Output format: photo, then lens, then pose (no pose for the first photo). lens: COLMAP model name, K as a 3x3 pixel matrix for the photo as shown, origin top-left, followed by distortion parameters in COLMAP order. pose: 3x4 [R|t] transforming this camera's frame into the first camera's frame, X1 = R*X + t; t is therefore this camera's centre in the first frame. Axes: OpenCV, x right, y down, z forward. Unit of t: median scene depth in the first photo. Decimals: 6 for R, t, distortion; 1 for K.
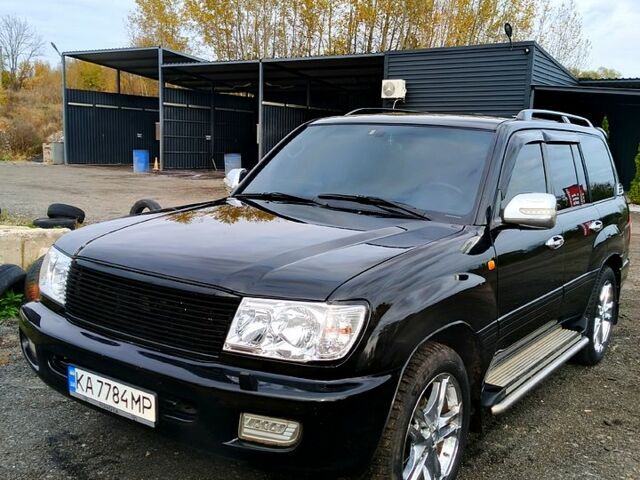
lens RADIAL K [[699.4, 0, 320.0], [0, 699.4, 240.0], [0, 0, 1]] dist [0.164550, -0.425351]
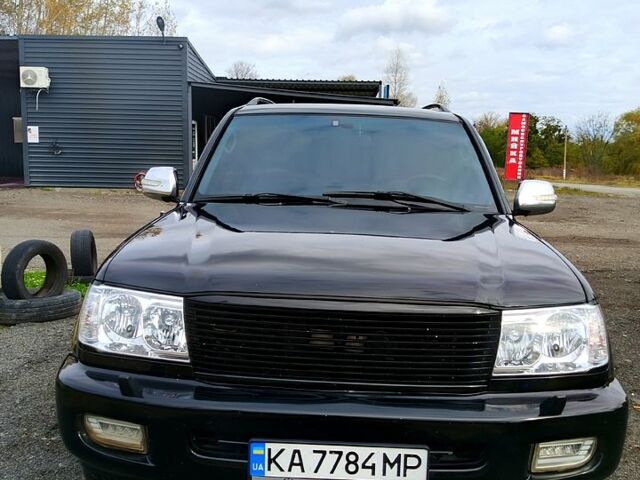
lens RADIAL K [[699.4, 0, 320.0], [0, 699.4, 240.0], [0, 0, 1]] dist [0.164550, -0.425351]
pose [[0.823008, -0.083984, 0.561787, -0.726945], [0.081559, 0.996233, 0.029449, -0.045538], [-0.562145, 0.021582, 0.826757, 0.388301]]
